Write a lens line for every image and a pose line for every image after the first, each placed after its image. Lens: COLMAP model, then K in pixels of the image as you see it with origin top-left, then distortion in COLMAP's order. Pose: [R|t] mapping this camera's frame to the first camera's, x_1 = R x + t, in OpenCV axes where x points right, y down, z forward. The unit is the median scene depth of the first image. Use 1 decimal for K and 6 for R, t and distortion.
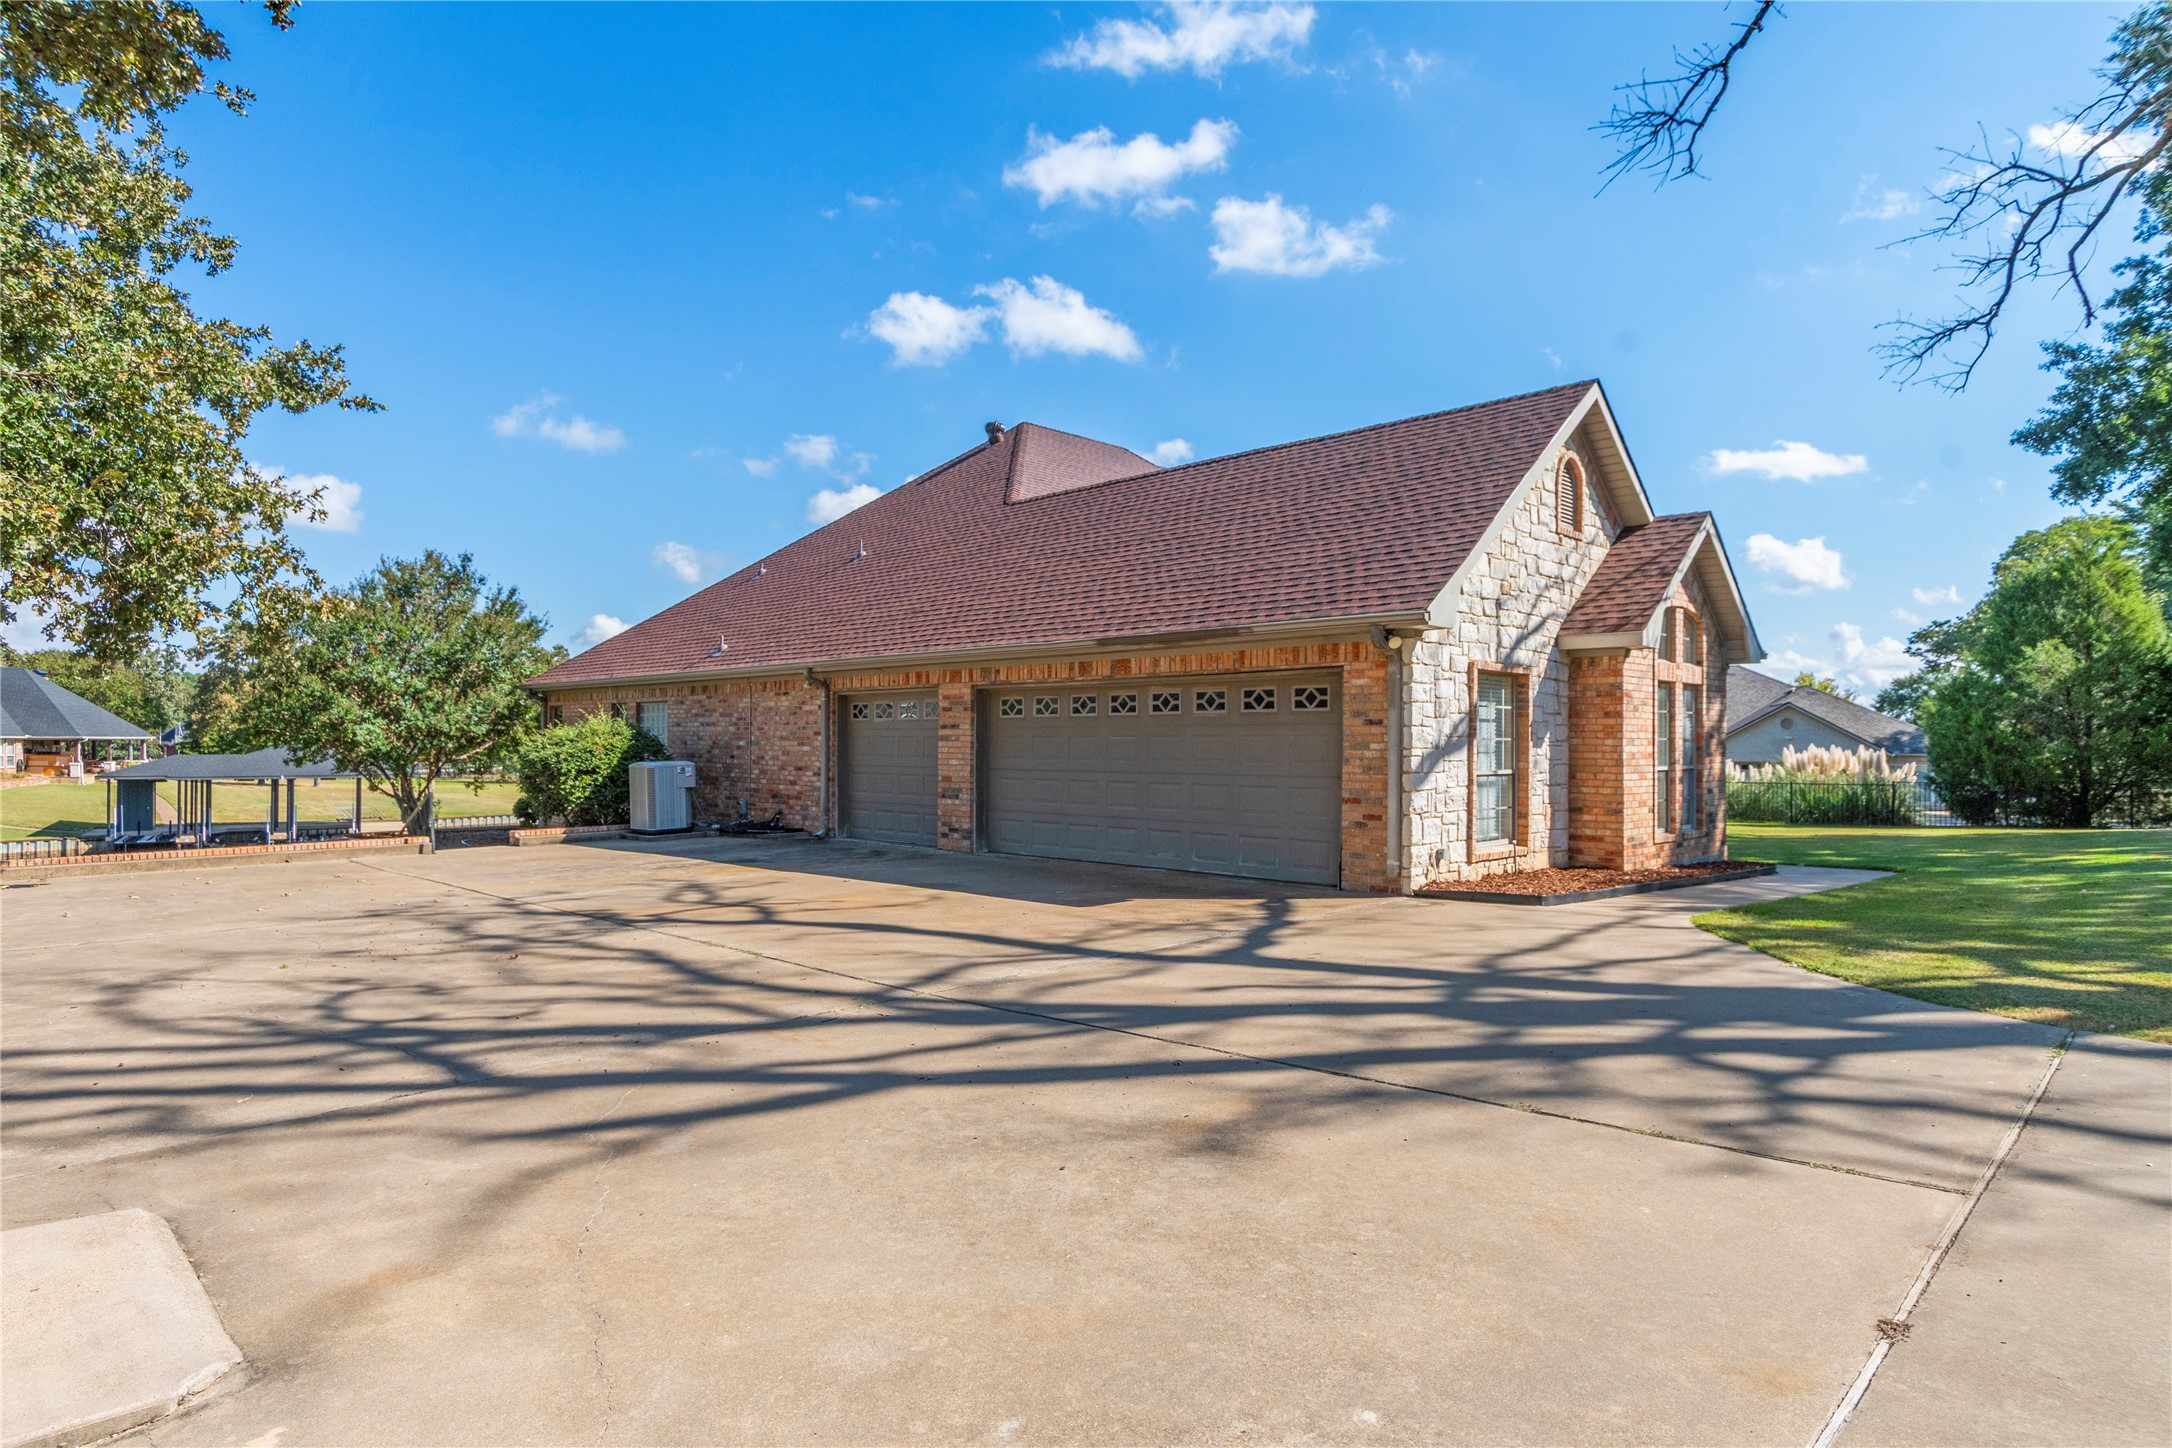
lens RADIAL K [[1153.9, 0, 1091.9], [0, 1153.9, 739.5], [0, 0, 1]] dist [-0.006202, -0.000688]
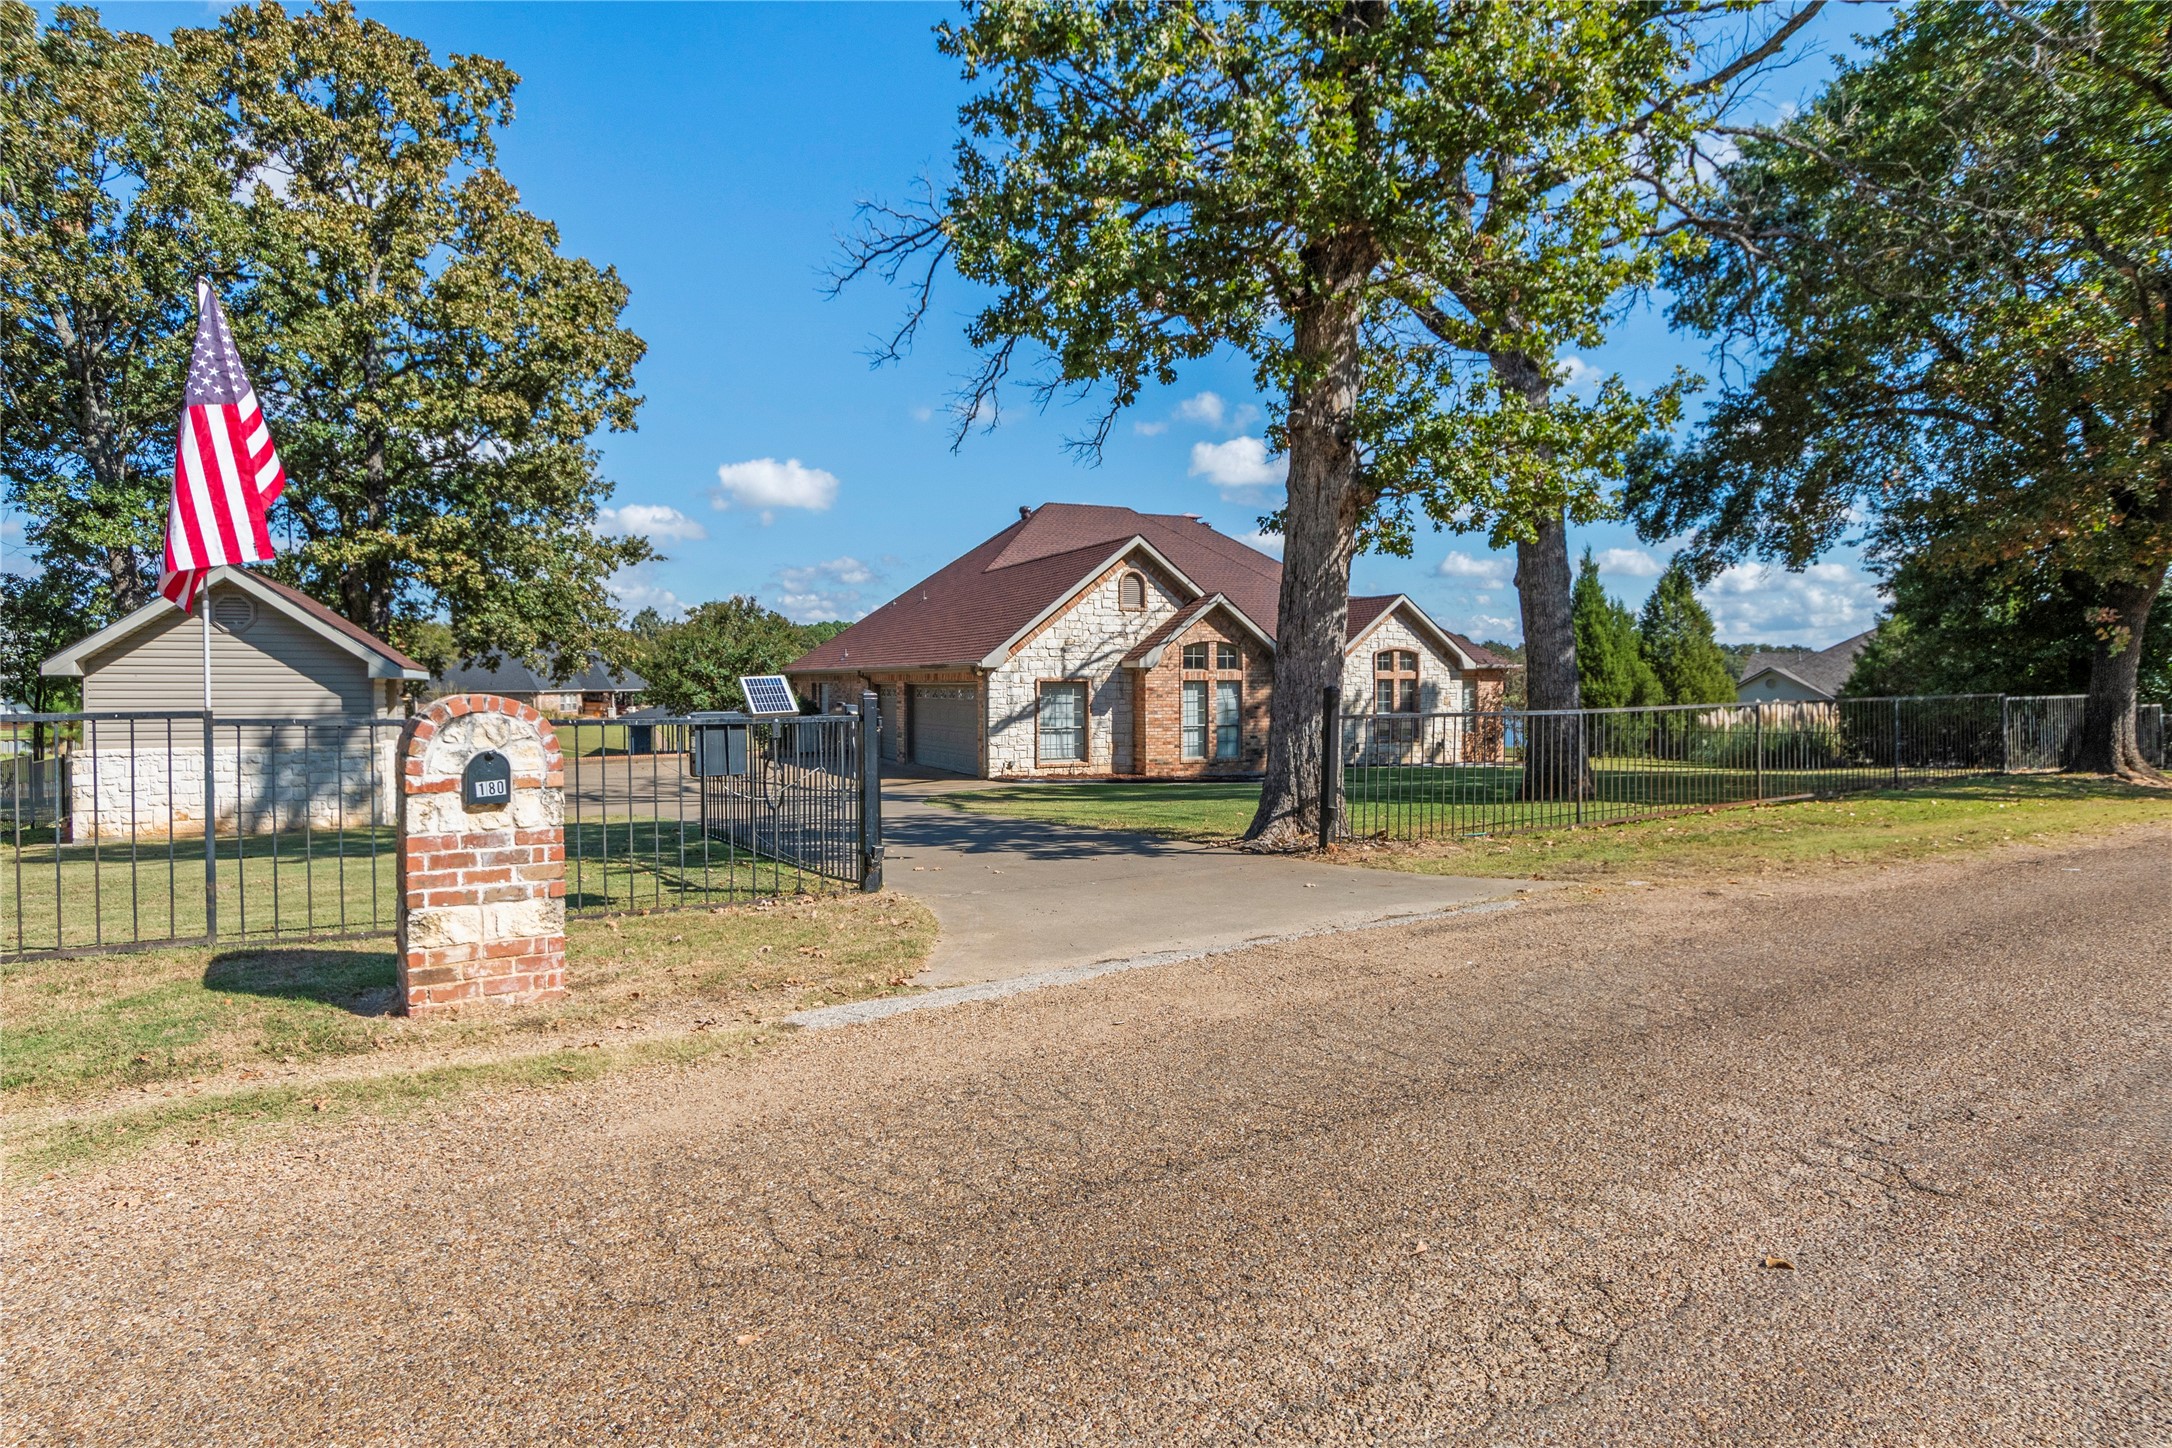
lens RADIAL K [[1153.9, 0, 1082.4], [0, 1153.9, 709.9], [0, 0, 1]] dist [-0.006202, -0.000688]
pose [[0.938008, 0.003007, -0.346601, 1.135614], [0.005676, 0.999695, 0.024032, -0.057175], [0.346567, -0.024510, 0.937705, -1.019629]]
